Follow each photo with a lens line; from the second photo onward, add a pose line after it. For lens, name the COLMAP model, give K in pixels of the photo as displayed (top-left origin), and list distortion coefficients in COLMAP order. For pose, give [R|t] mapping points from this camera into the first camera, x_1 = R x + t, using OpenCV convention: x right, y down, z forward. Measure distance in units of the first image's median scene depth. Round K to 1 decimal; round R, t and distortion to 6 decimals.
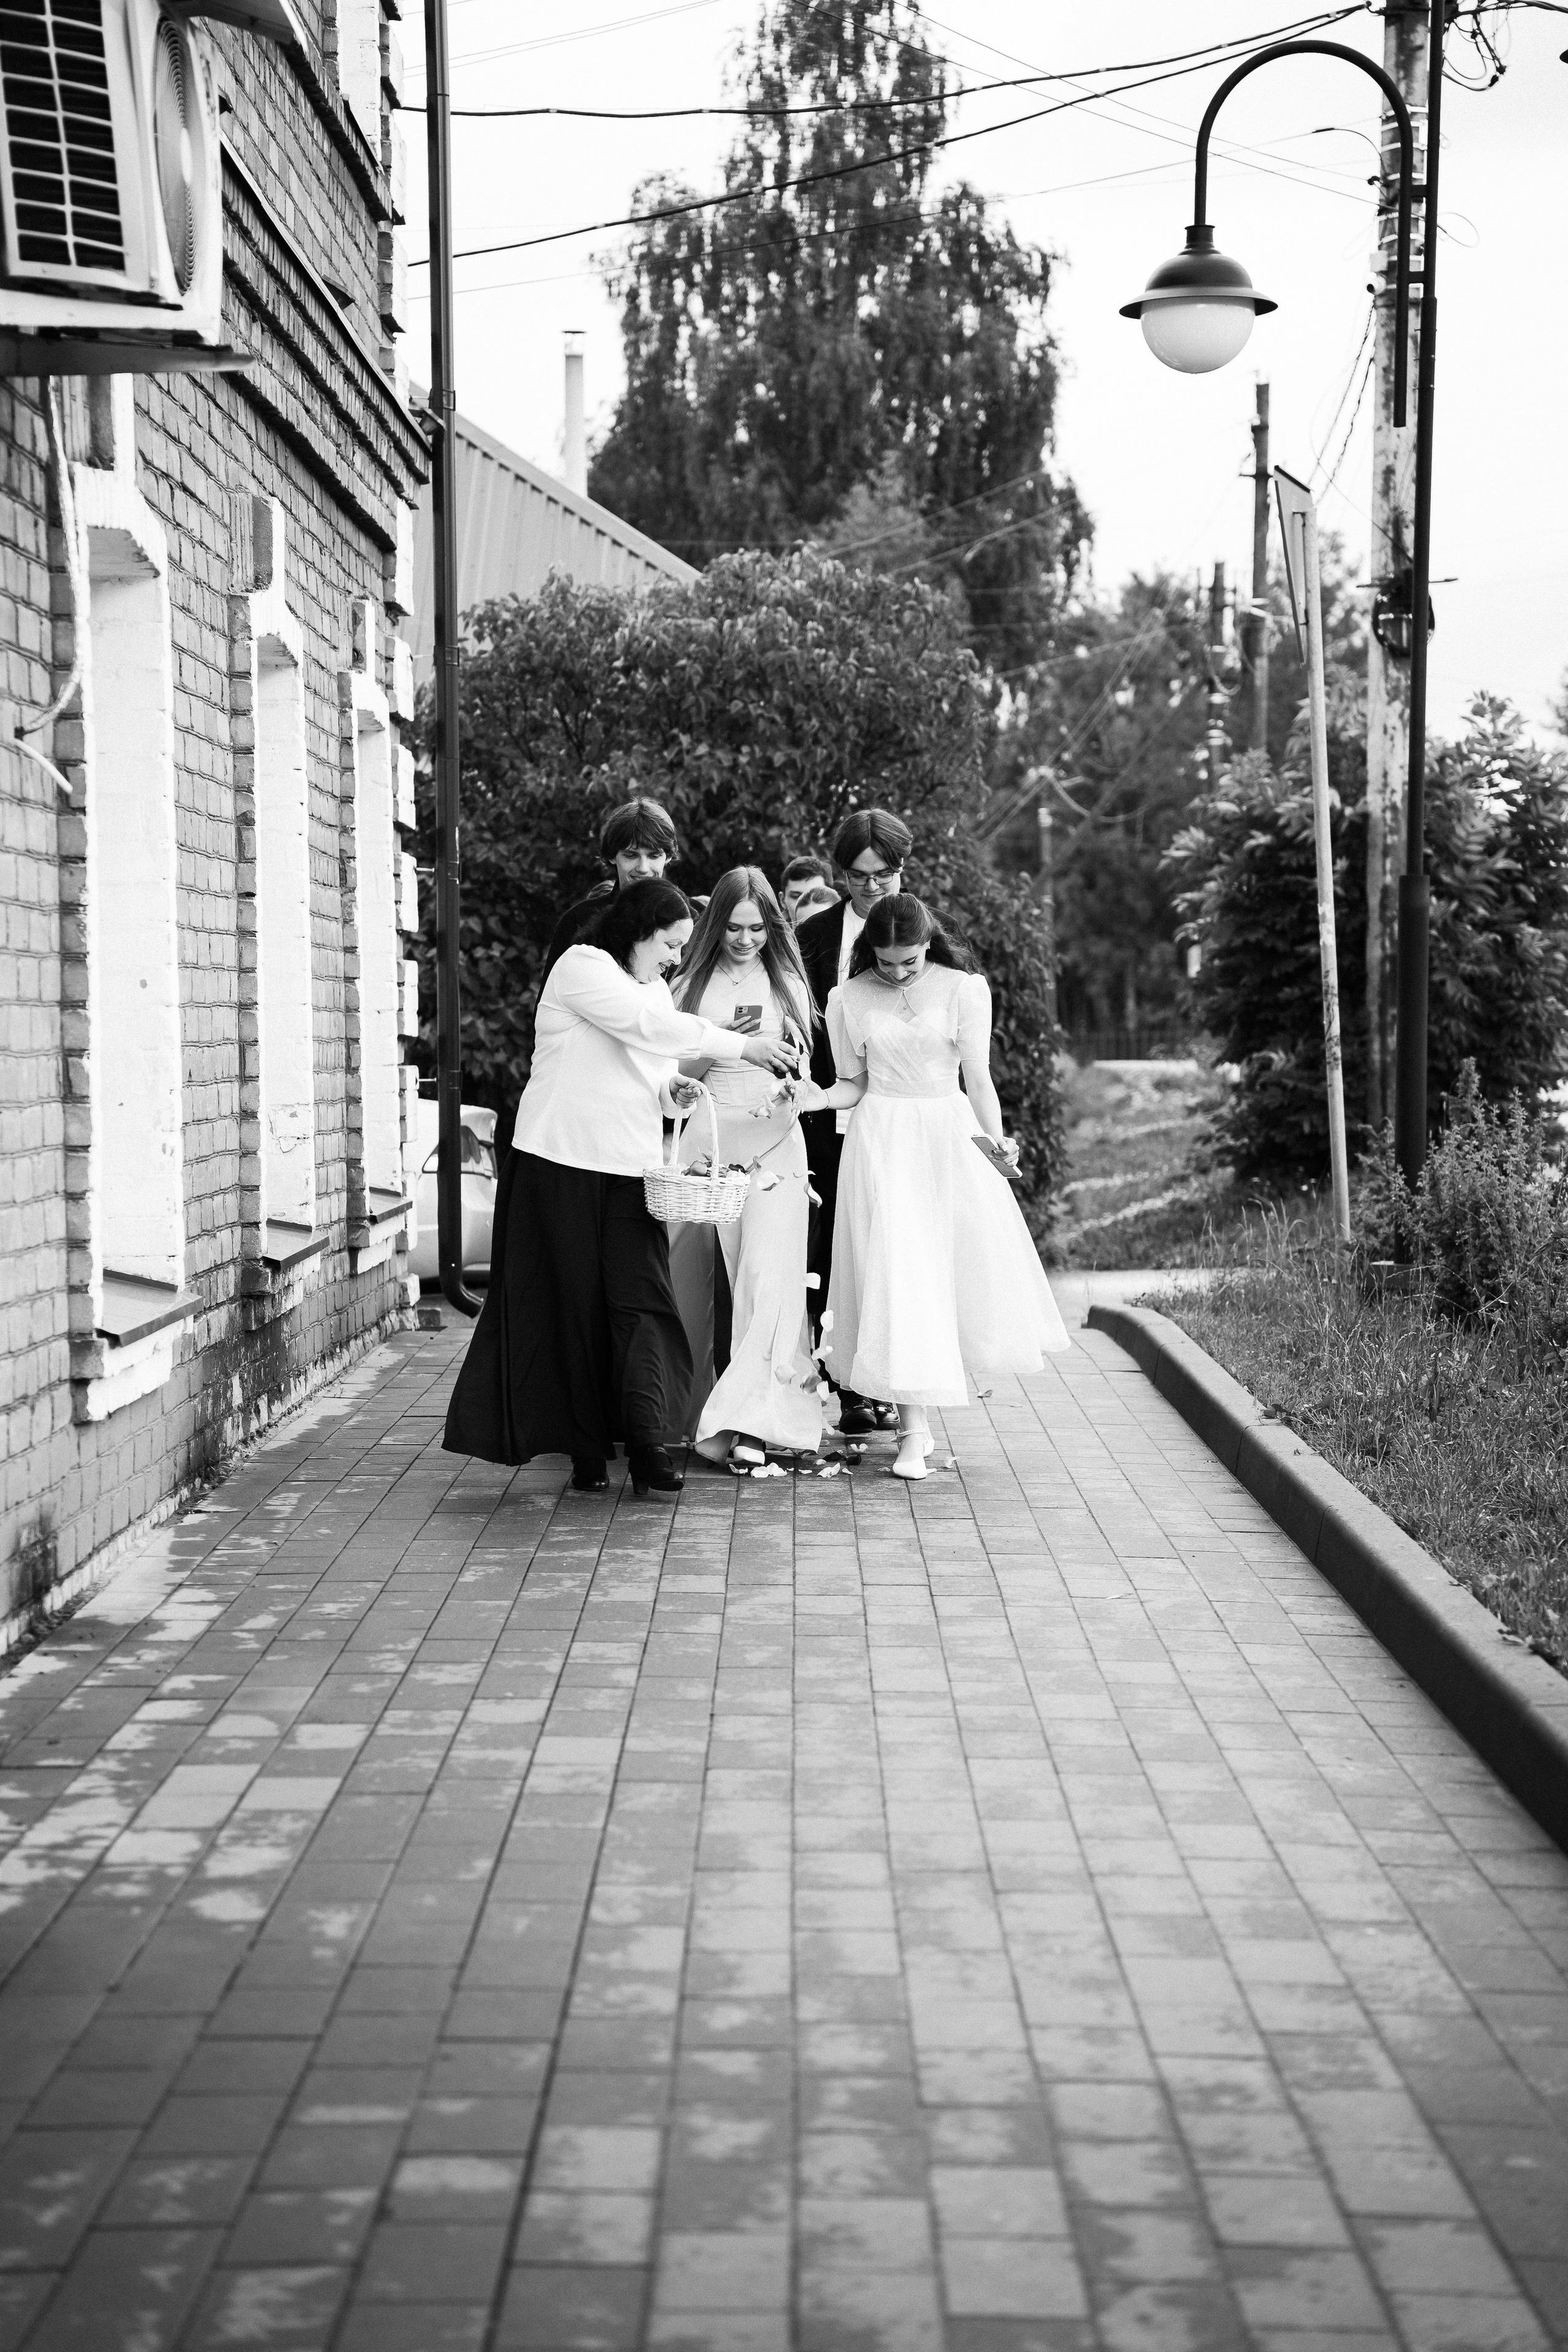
lens RADIAL K [[4252.0, 0, 749.3], [0, 4252.0, 1176.0], [0, 0, 1]] dist [0.530478, 0.051125]
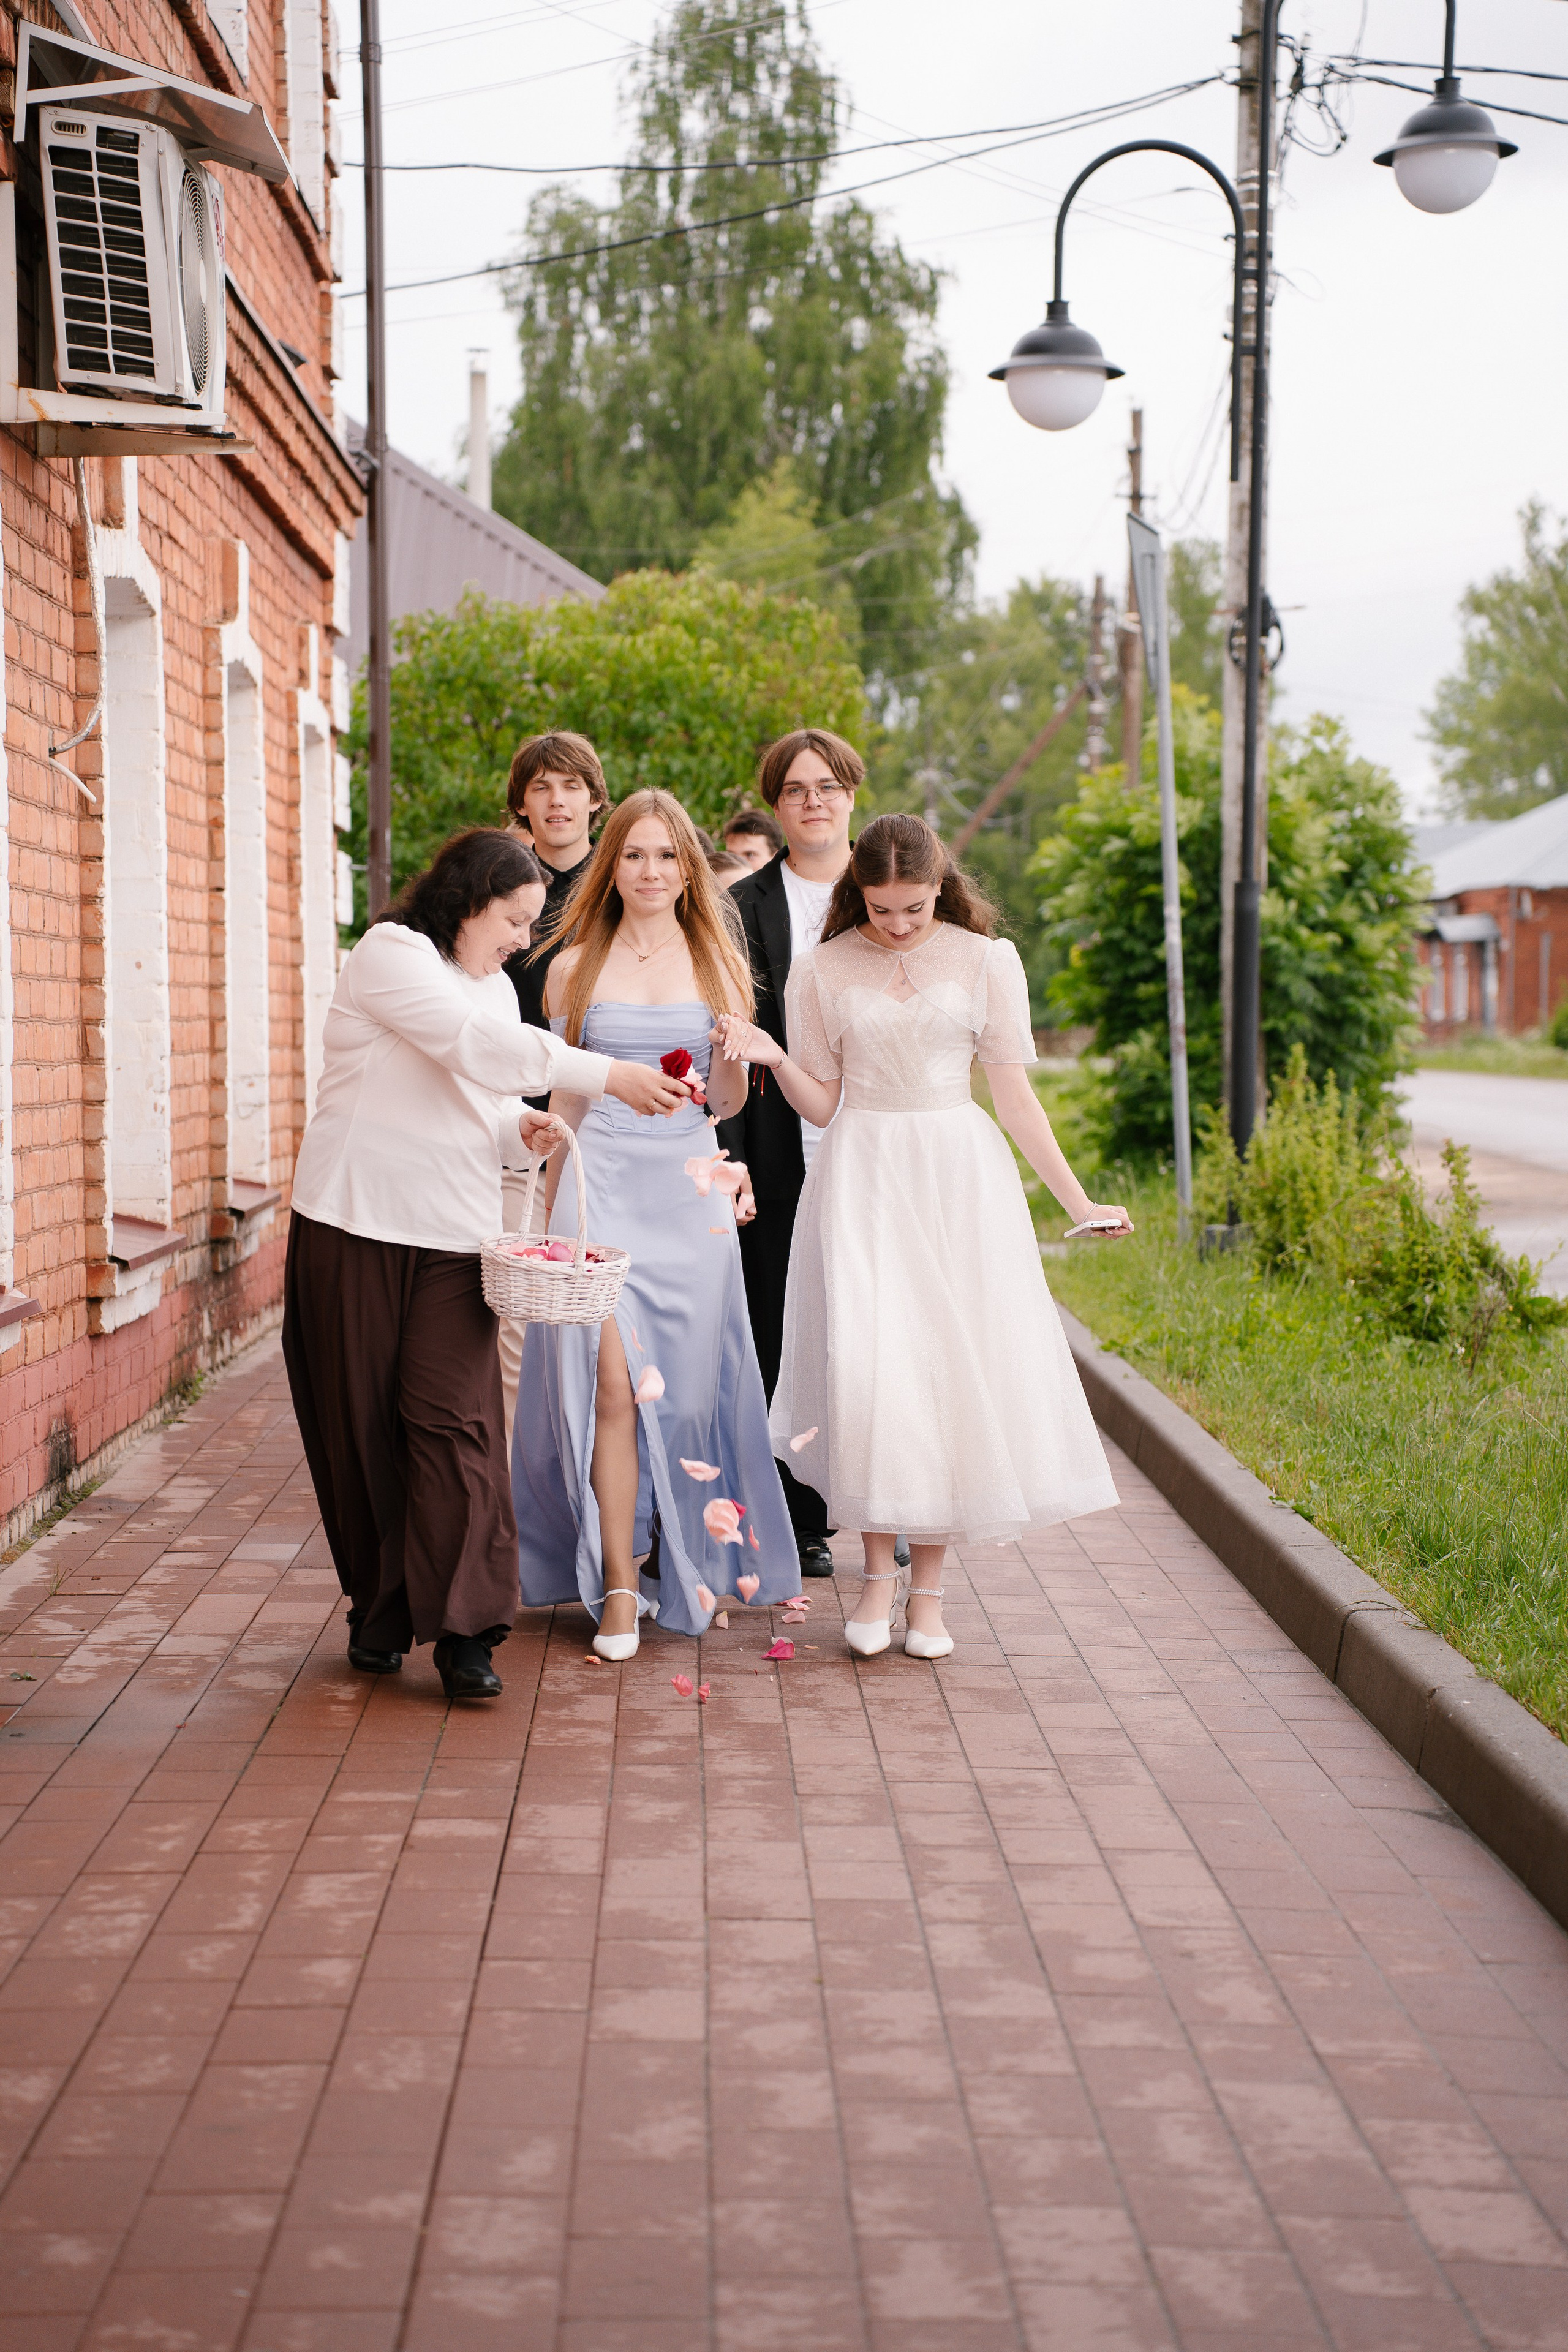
lens RADIAL K [[4252.0, 0, 749.3], [0, 4252.0, 1176.0], [0, 0, 1]] dist [0.530478, 0.051125]
pose [[0.999637, 0.006176, 0.026227, -0.004375], [-0.006186, 0.999981, 0.000302, 0.008123], [-0.026224, -0.000464, 0.999656, -0.124360]]
